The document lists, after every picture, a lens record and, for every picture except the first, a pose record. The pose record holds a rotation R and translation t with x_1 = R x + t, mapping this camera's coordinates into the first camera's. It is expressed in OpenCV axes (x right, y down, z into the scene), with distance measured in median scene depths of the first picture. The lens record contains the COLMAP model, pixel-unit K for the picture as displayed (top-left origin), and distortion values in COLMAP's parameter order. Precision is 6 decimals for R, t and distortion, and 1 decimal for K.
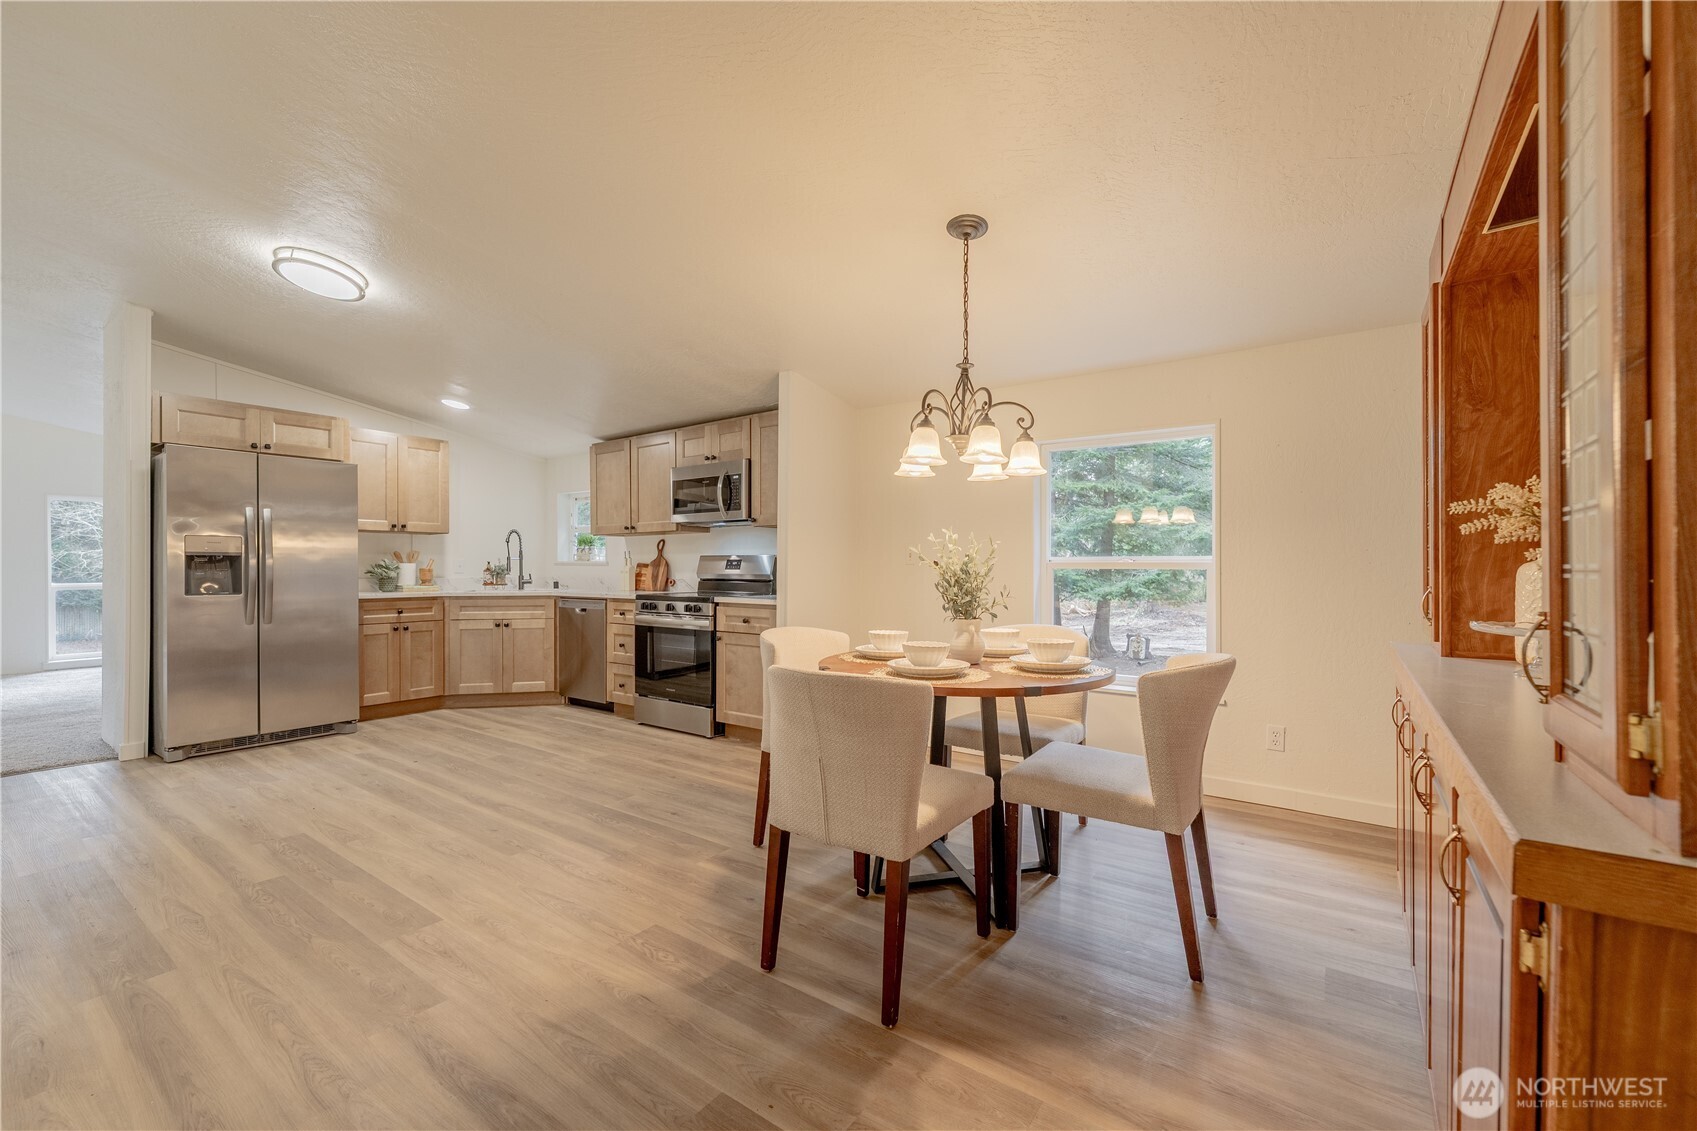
lens RADIAL K [[683.7, 0, 851.0], [0, 683.7, 568.7], [0, 0, 1]] dist [0.000873, -0.000100]
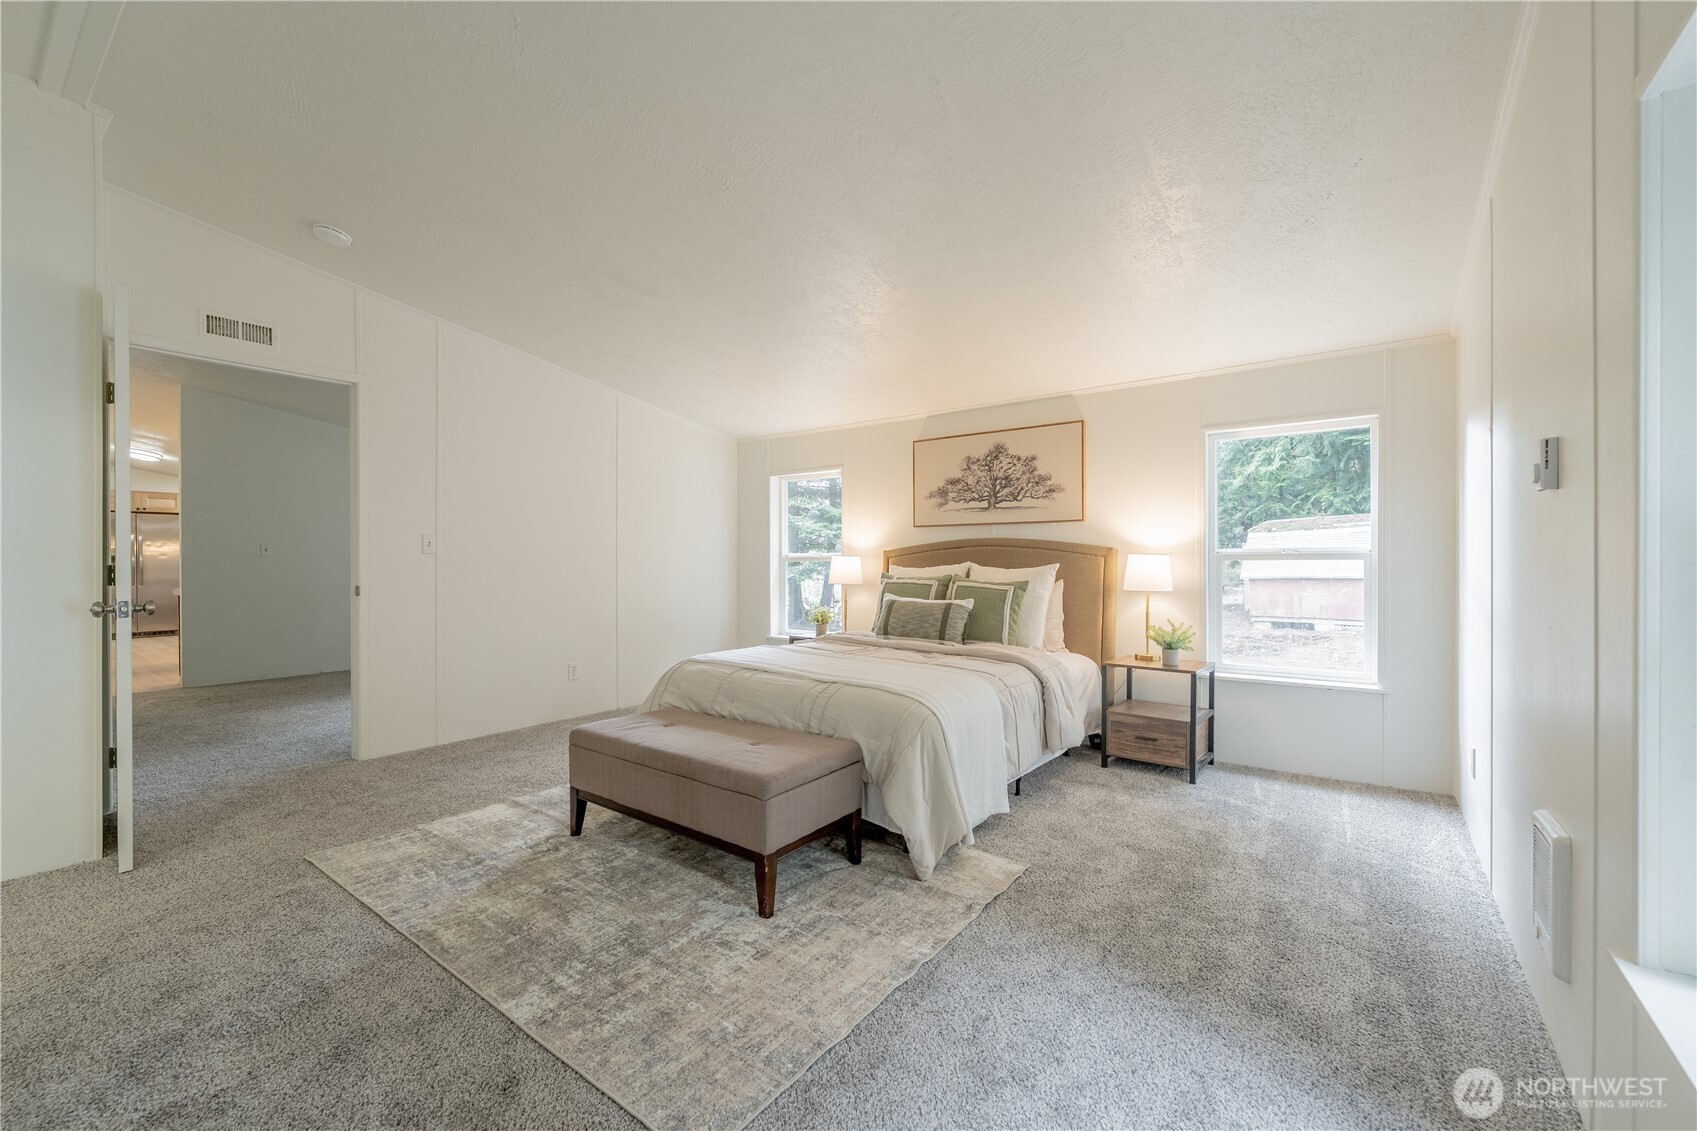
lens RADIAL K [[688.3, 0, 850.5], [0, 688.3, 561.6], [0, 0, 1]] dist [-0.001232, -0.000201]
pose [[0.999632, -0.004599, -0.026720, 1.351127], [0.004753, 0.999973, 0.005693, 0.000894], [0.026693, -0.005817, 0.999627, -1.066084]]
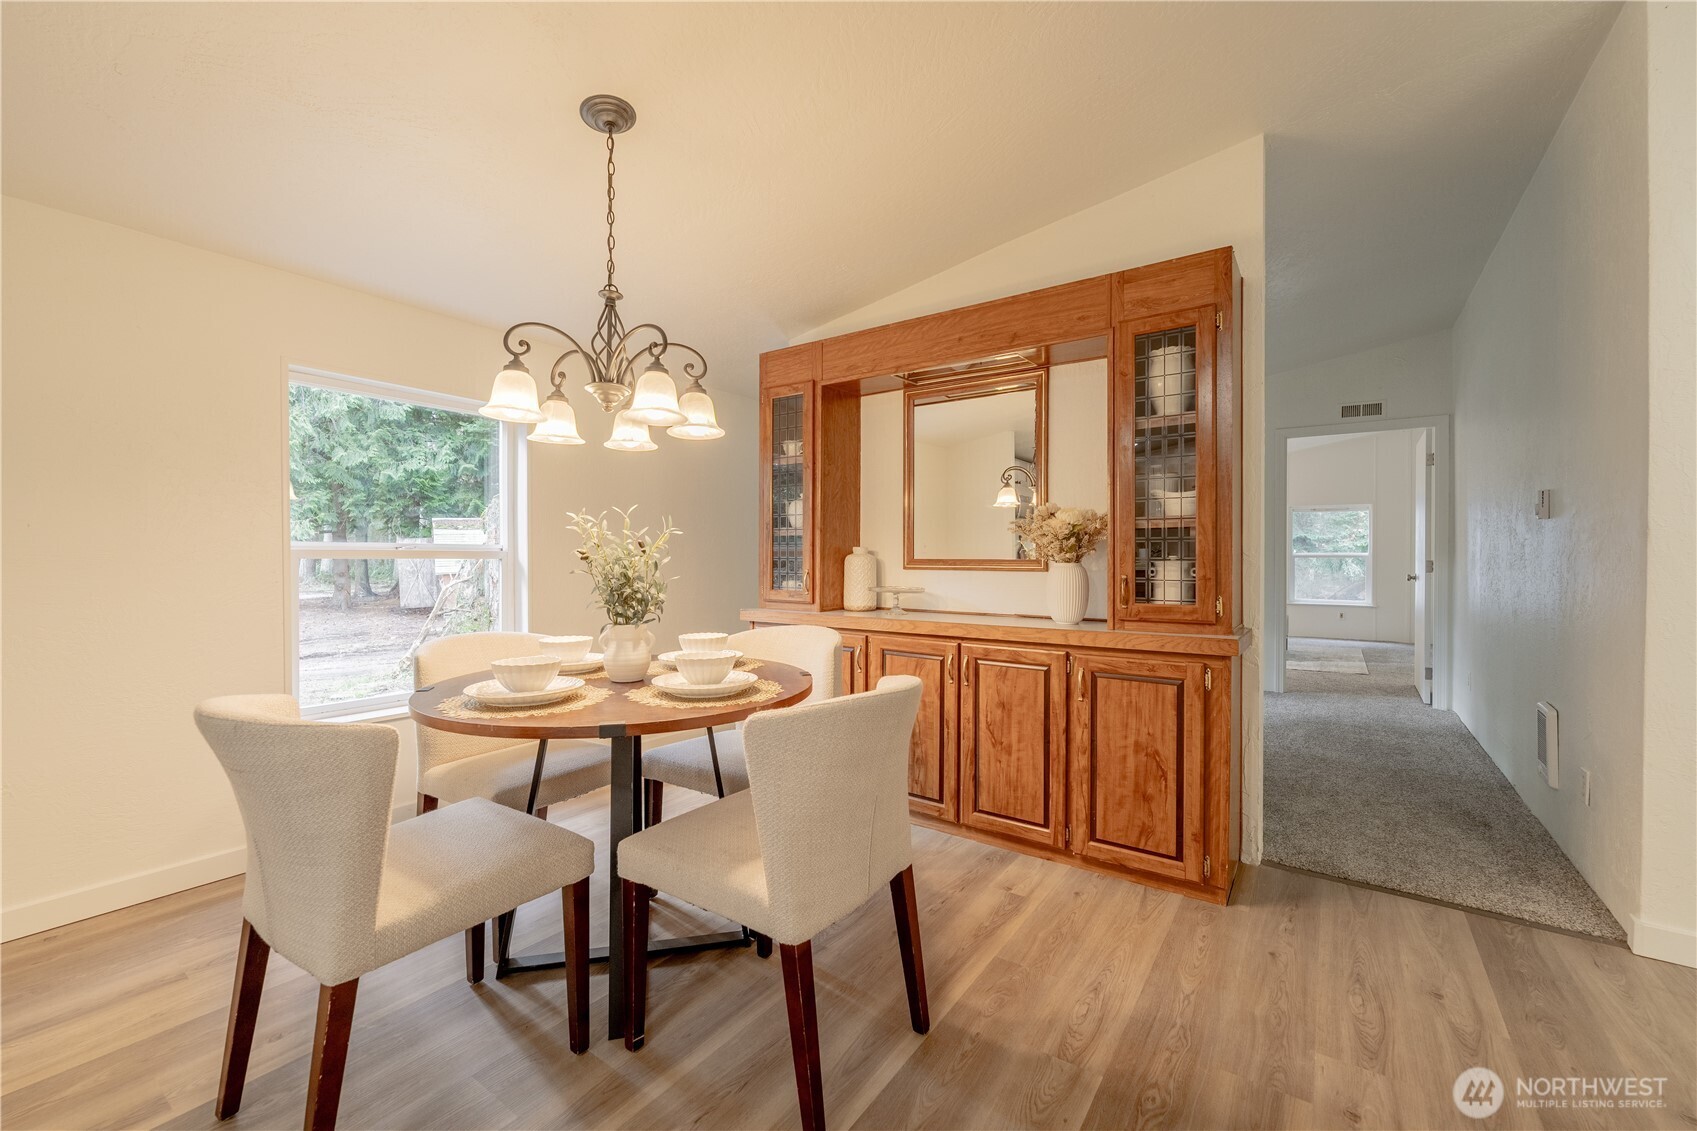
lens RADIAL K [[683.7, 0, 851.0], [0, 683.7, 568.7], [0, 0, 1]] dist [0.000873, -0.000100]
pose [[-0.001470, -0.017678, 0.999843, -0.294393], [0.000825, 0.999843, 0.017679, -0.001376], [-0.999999, 0.000851, -0.001455, 0.360484]]
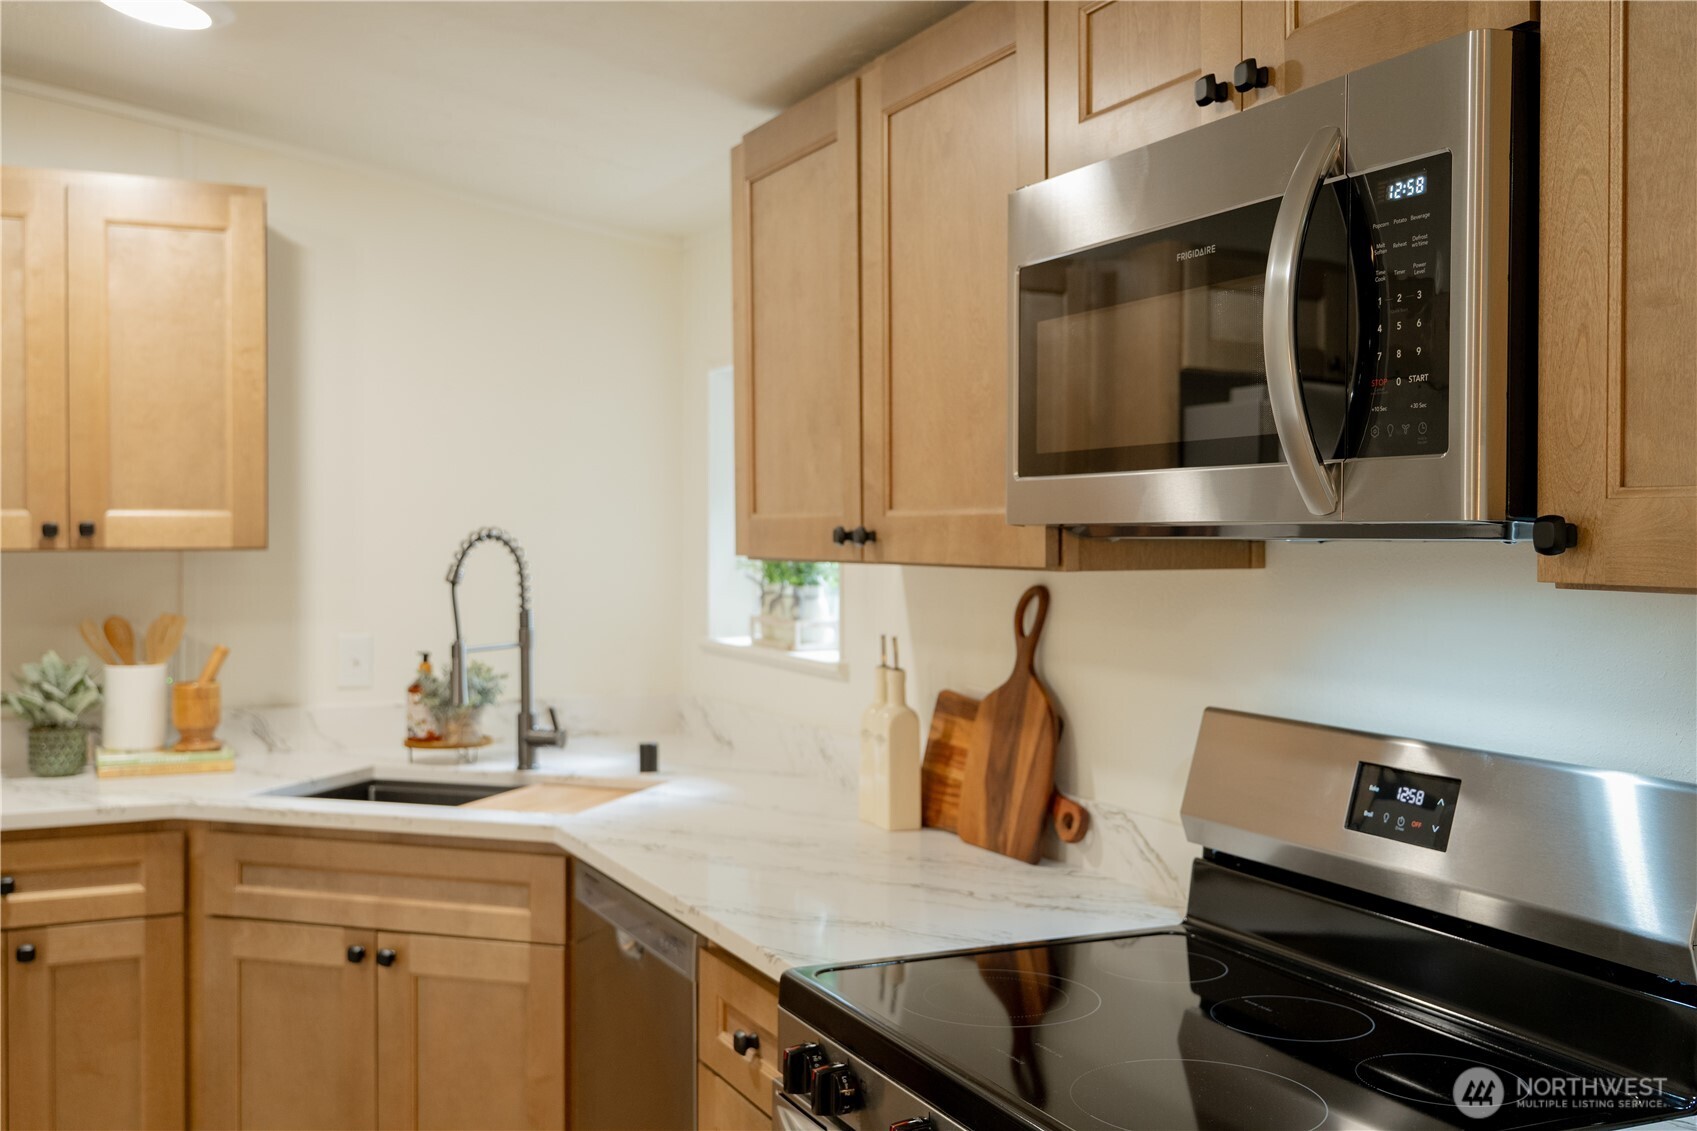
lens RADIAL K [[1689.0, 0, 843.4], [0, 1689.0, 555.5], [0, 0, 1]] dist [-0.004019, 0.007434]
pose [[0.866180, 0.008859, -0.499653, -0.095438], [-0.001798, 0.999892, 0.014610, -0.066117], [0.499728, -0.011756, 0.866102, 0.630900]]
